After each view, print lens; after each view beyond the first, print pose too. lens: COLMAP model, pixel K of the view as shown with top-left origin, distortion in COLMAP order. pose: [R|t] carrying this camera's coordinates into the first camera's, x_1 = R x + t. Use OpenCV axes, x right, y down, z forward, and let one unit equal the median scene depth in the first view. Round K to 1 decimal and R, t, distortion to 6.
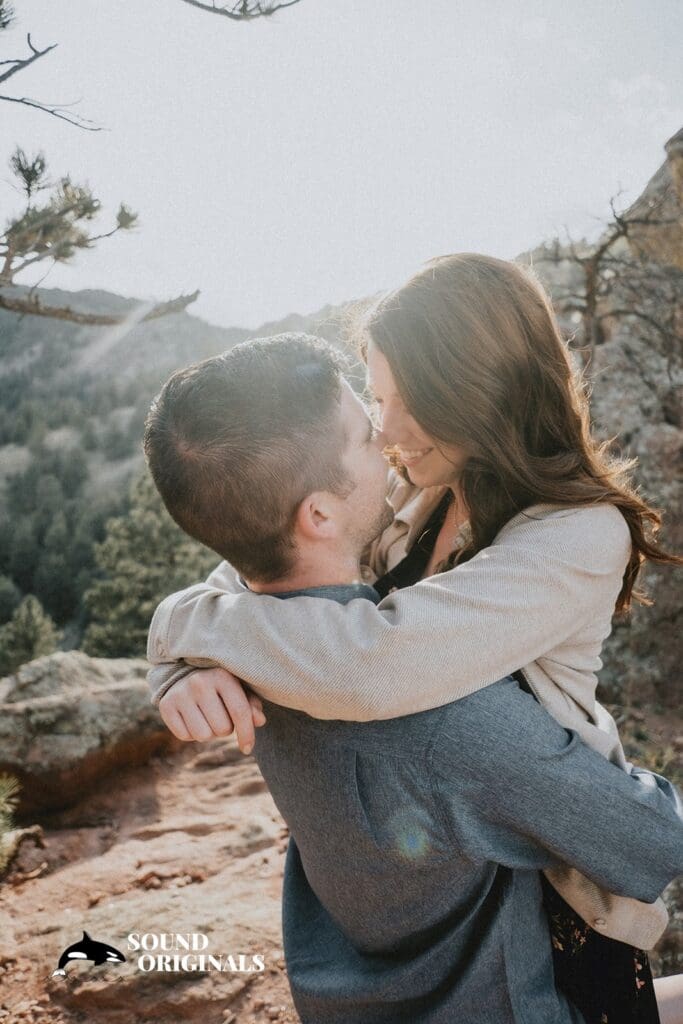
lens RADIAL K [[687.4, 0, 345.2], [0, 687.4, 516.8], [0, 0, 1]] dist [-0.016784, 0.006959]
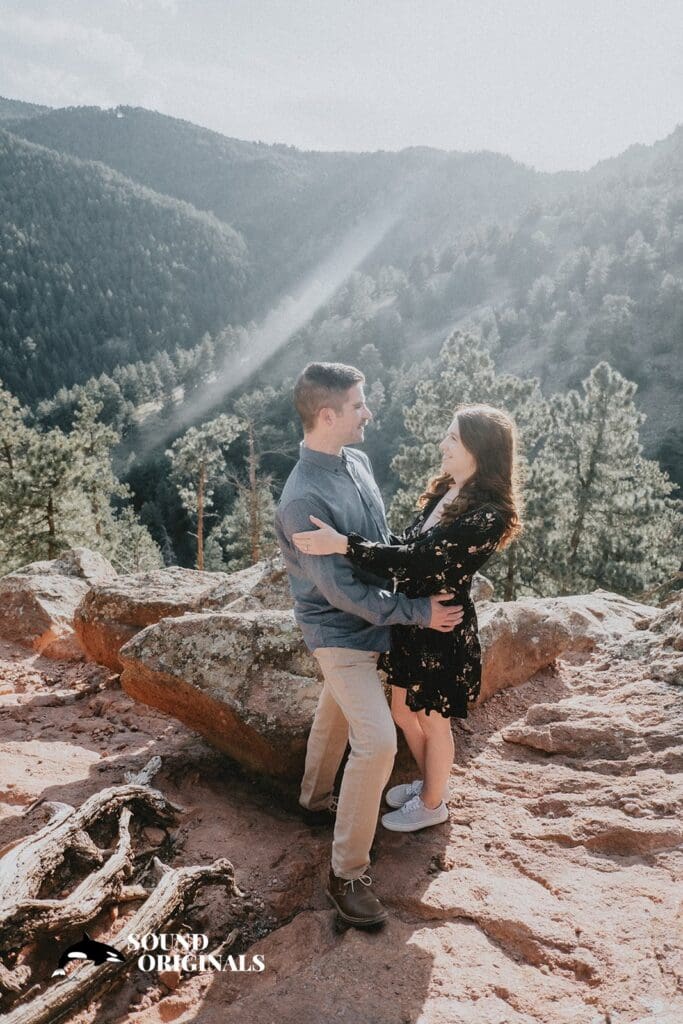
lens RADIAL K [[687.4, 0, 342.0], [0, 687.4, 518.2], [0, 0, 1]] dist [-0.016784, 0.006959]
pose [[0.901126, 0.085926, -0.424958, -0.106829], [-0.004535, 0.981979, 0.188937, 0.049580], [0.433534, -0.168328, 0.885276, 0.426366]]
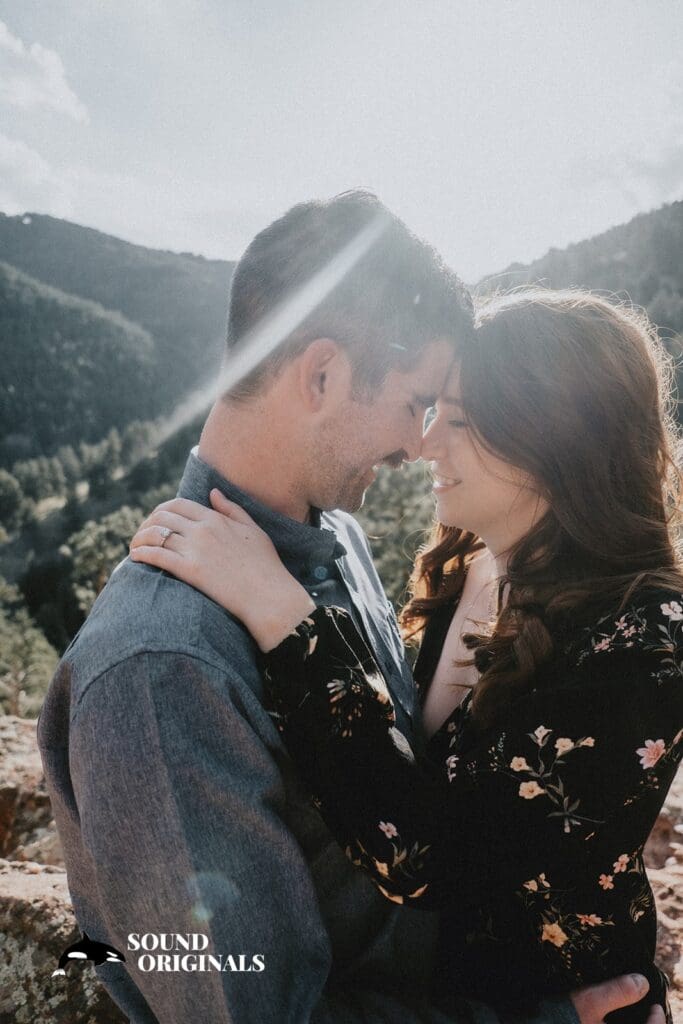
lens RADIAL K [[687.4, 0, 345.2], [0, 687.4, 519.0], [0, 0, 1]] dist [-0.016784, 0.006959]
pose [[0.950971, 0.009897, -0.309121, -0.248477], [0.008578, 0.998259, 0.058351, 0.087087], [0.309161, -0.058142, 0.949231, 0.702451]]
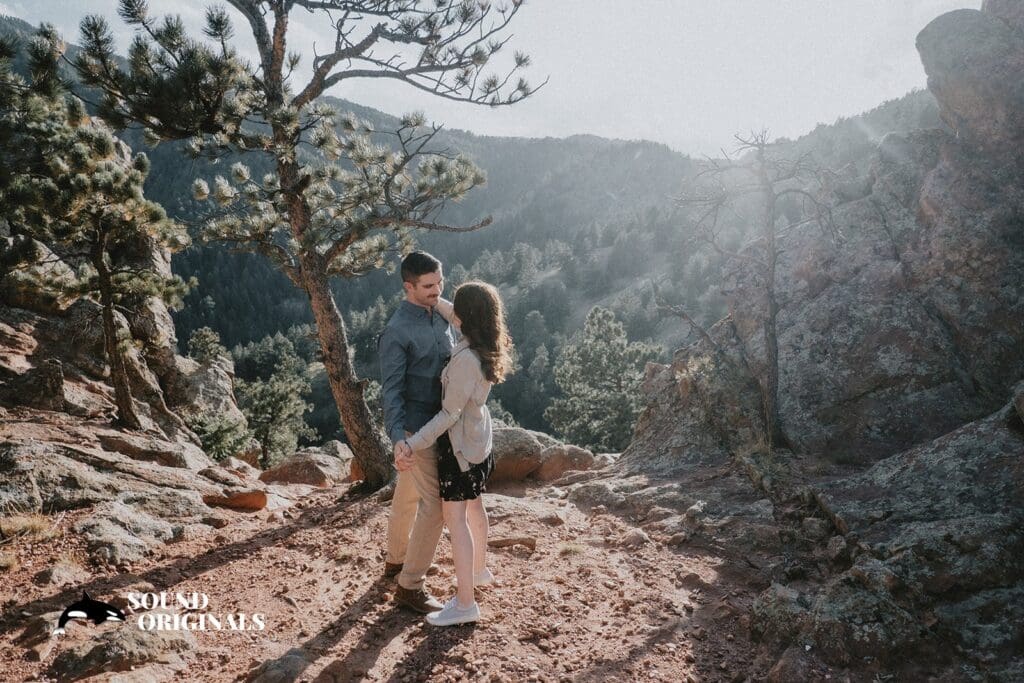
lens RADIAL K [[687.4, 0, 510.6], [0, 687.4, 334.1], [0, 0, 1]] dist [-0.016784, 0.006959]
pose [[0.902199, 0.015270, -0.431049, 0.372550], [-0.027556, 0.999372, -0.022272, 0.054257], [0.430438, 0.031972, 0.902054, -0.478115]]
